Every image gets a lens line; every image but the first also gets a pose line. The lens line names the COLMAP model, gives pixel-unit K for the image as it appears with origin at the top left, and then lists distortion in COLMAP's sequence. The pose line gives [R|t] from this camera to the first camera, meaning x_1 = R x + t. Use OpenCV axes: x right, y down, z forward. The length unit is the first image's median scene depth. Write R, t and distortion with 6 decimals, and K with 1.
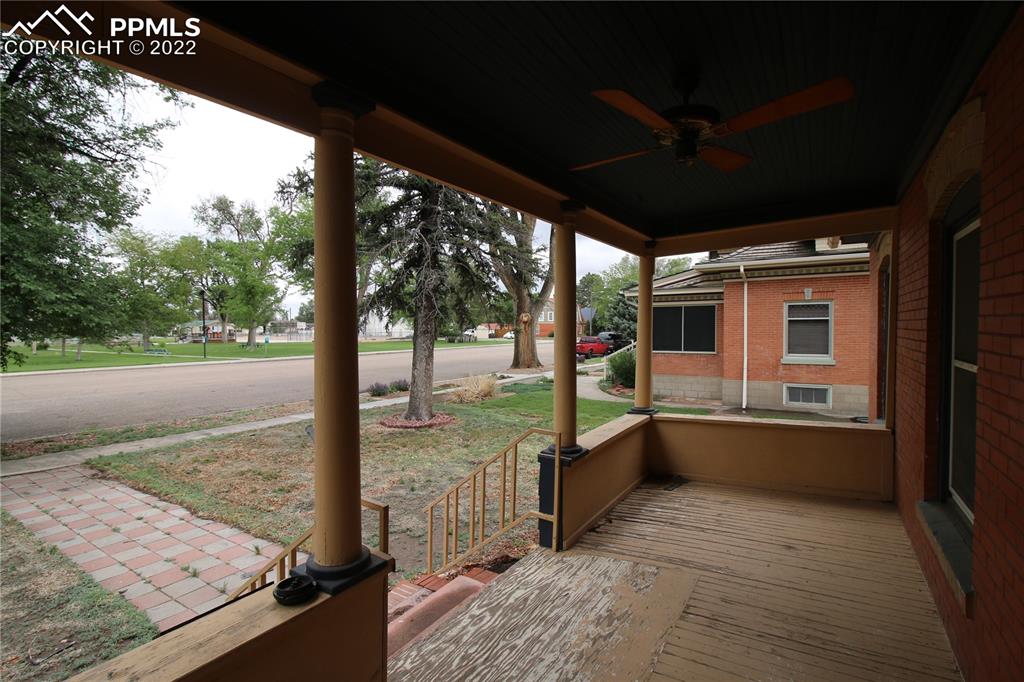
lens RADIAL K [[492.6, 0, 514.6], [0, 492.6, 337.9], [0, 0, 1]] dist [-0.001001, 0.000177]
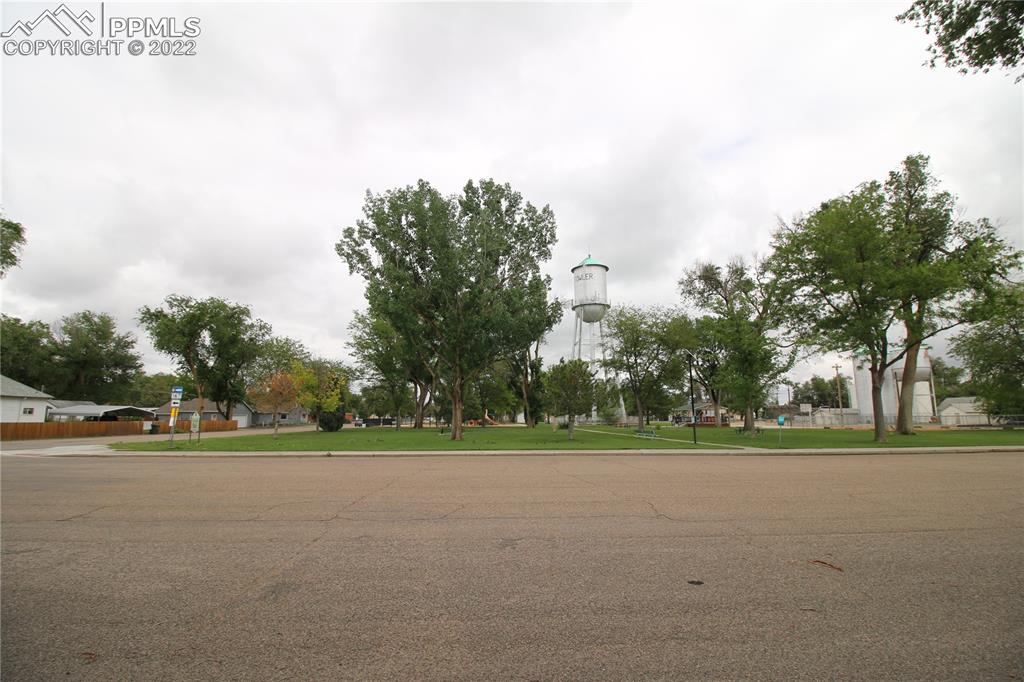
lens RADIAL K [[470.3, 0, 511.2], [0, 470.3, 340.7], [0, 0, 1]] dist [-0.002775, -0.009395]
pose [[0.589518, -0.121924, -0.798500, -0.113904], [-0.020330, 0.985990, -0.165561, 0.003807], [0.807499, 0.113835, 0.578781, 0.190220]]
